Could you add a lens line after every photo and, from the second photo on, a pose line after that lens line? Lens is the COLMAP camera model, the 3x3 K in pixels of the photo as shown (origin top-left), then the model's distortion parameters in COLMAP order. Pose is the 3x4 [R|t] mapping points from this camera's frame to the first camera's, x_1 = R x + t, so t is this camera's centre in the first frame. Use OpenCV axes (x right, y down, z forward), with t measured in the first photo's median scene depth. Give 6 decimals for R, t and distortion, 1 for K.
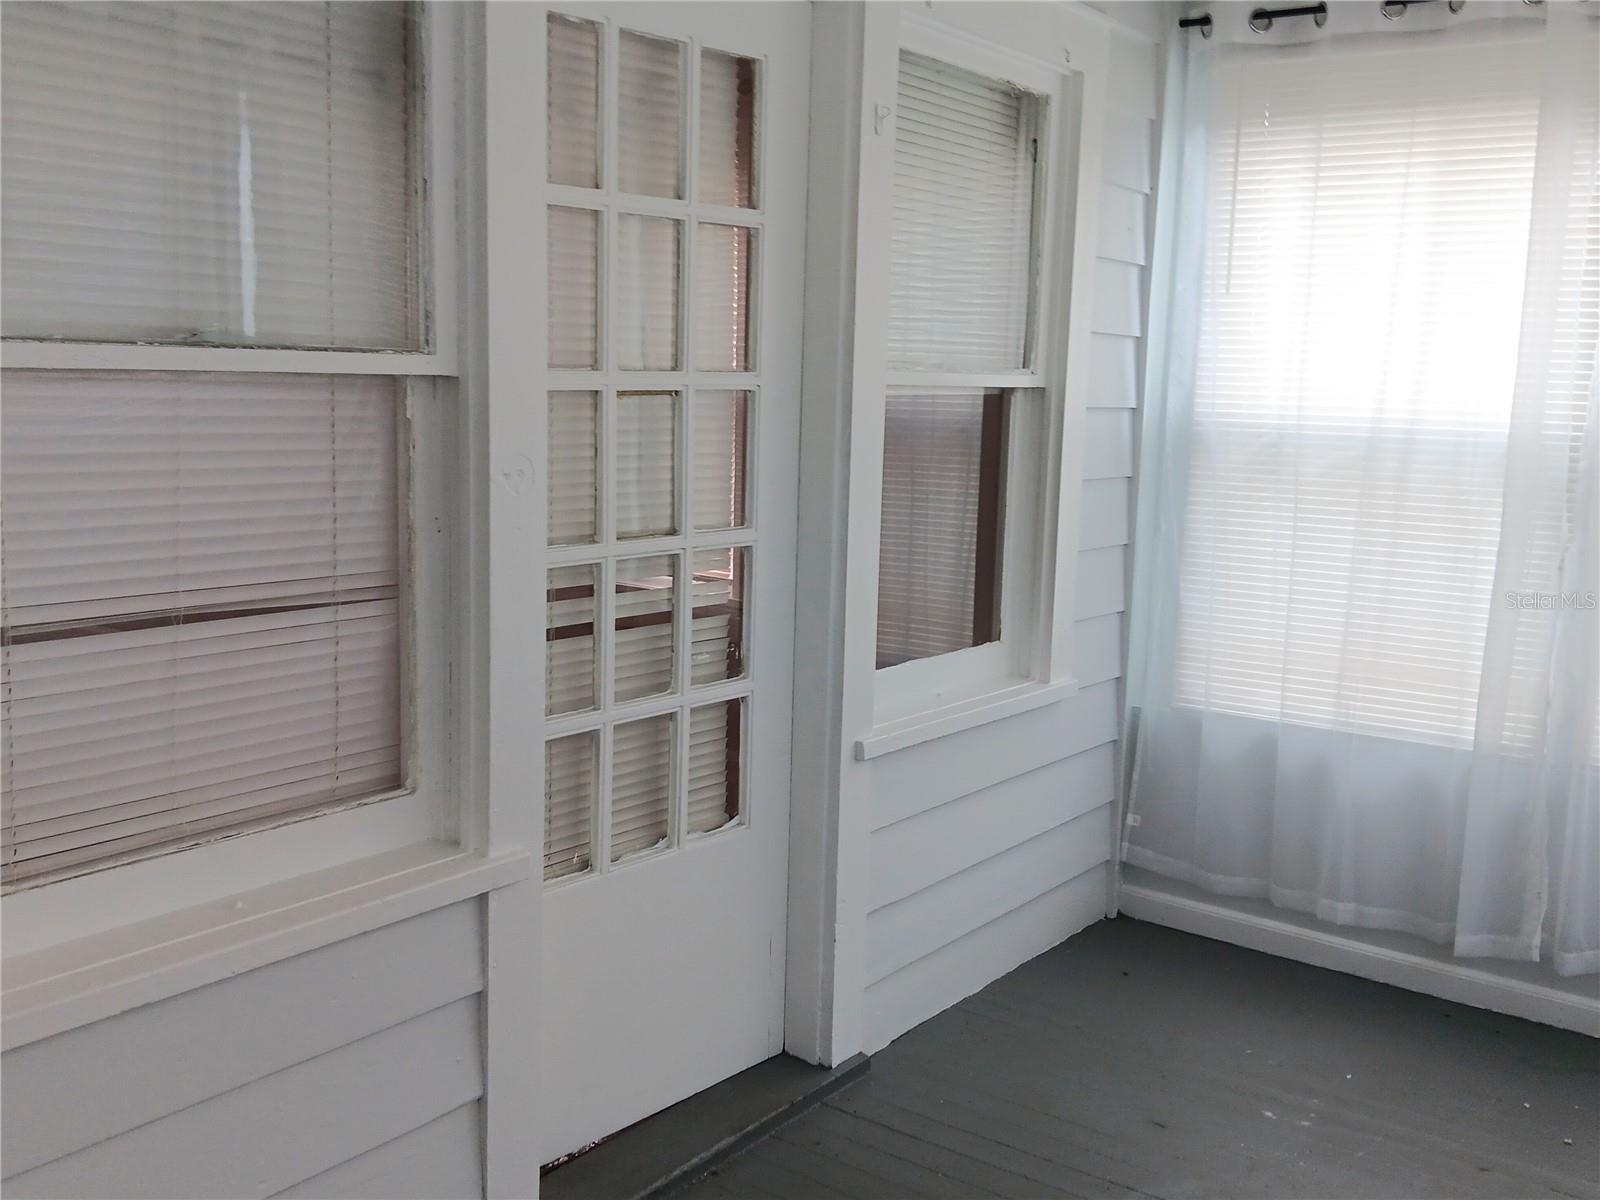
lens RADIAL K [[1542.0, 0, 800.0], [0, 1542.0, 600.0], [0, 0, 1]] dist [0.078554, -0.212589]
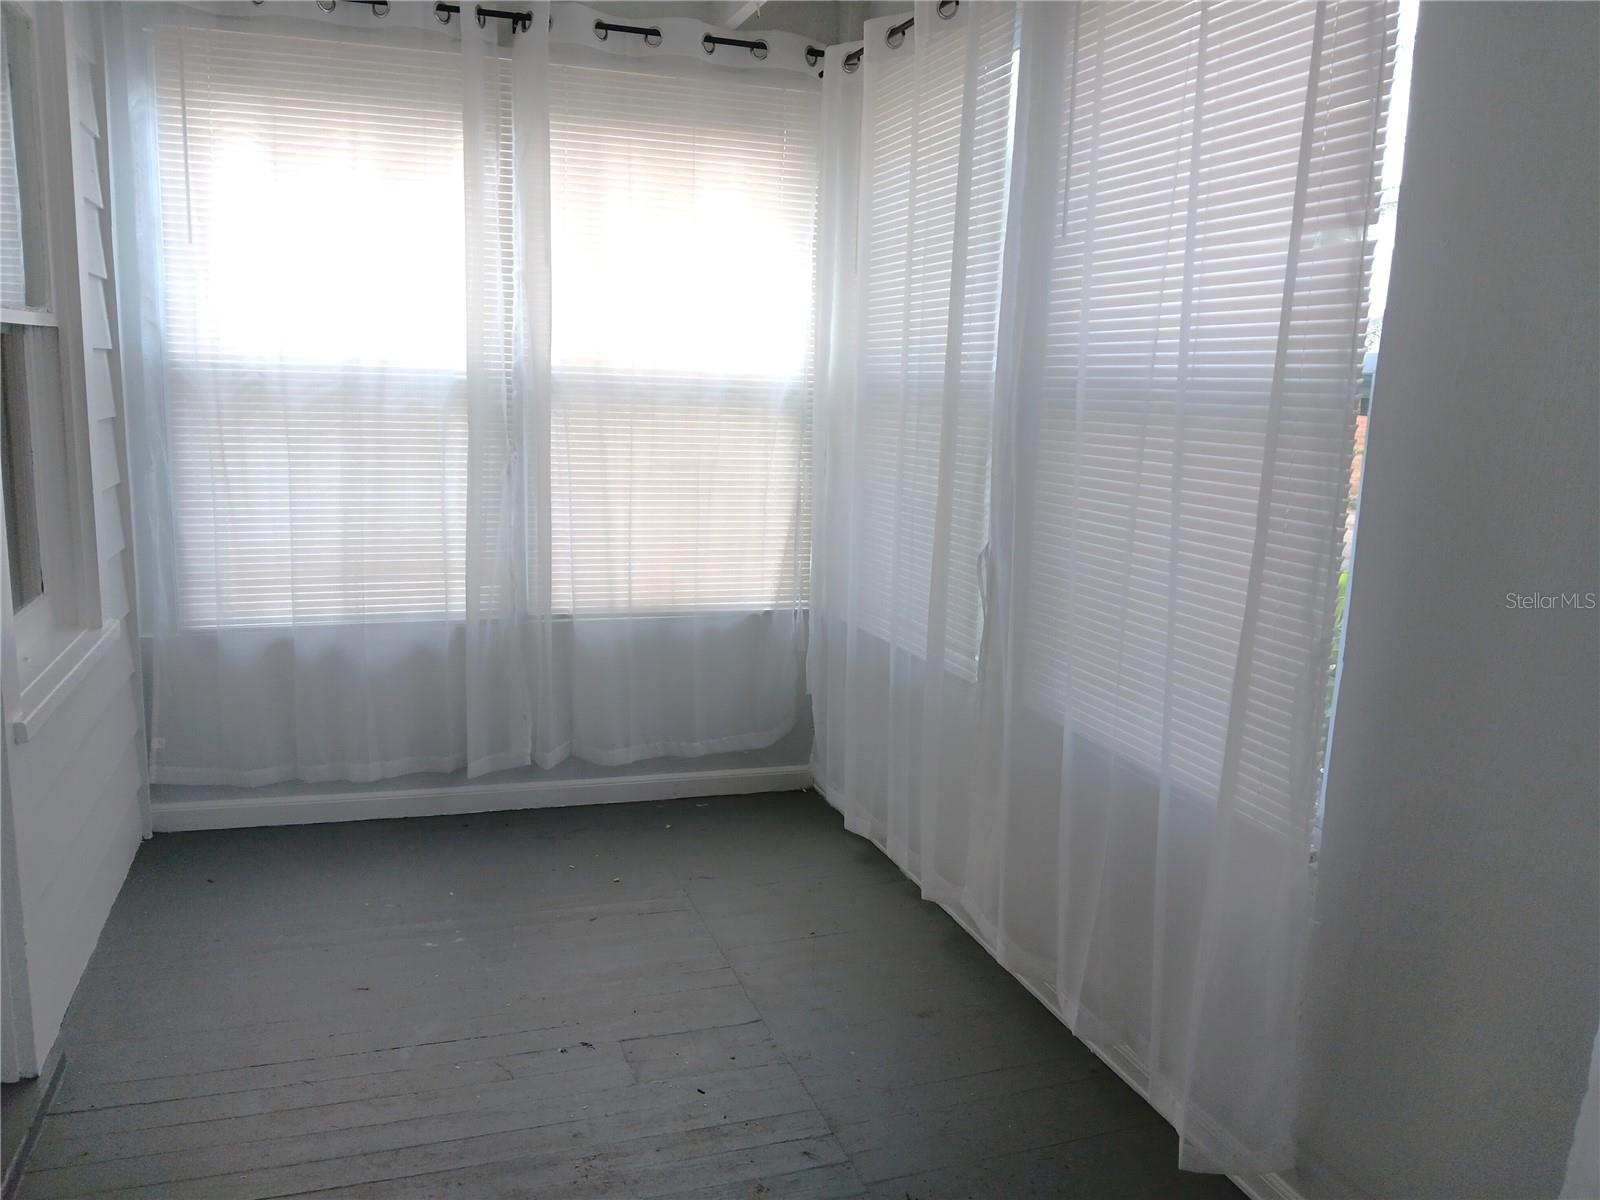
lens RADIAL K [[1271.0, 0, 800.0], [0, 1271.0, 600.0], [0, 0, 1]] dist [-0.005653, 0.000127]
pose [[0.562780, -0.157284, 0.811505, -0.249390], [0.094595, 0.987535, 0.125800, -0.024179], [-0.821176, 0.005966, 0.570644, 0.162489]]
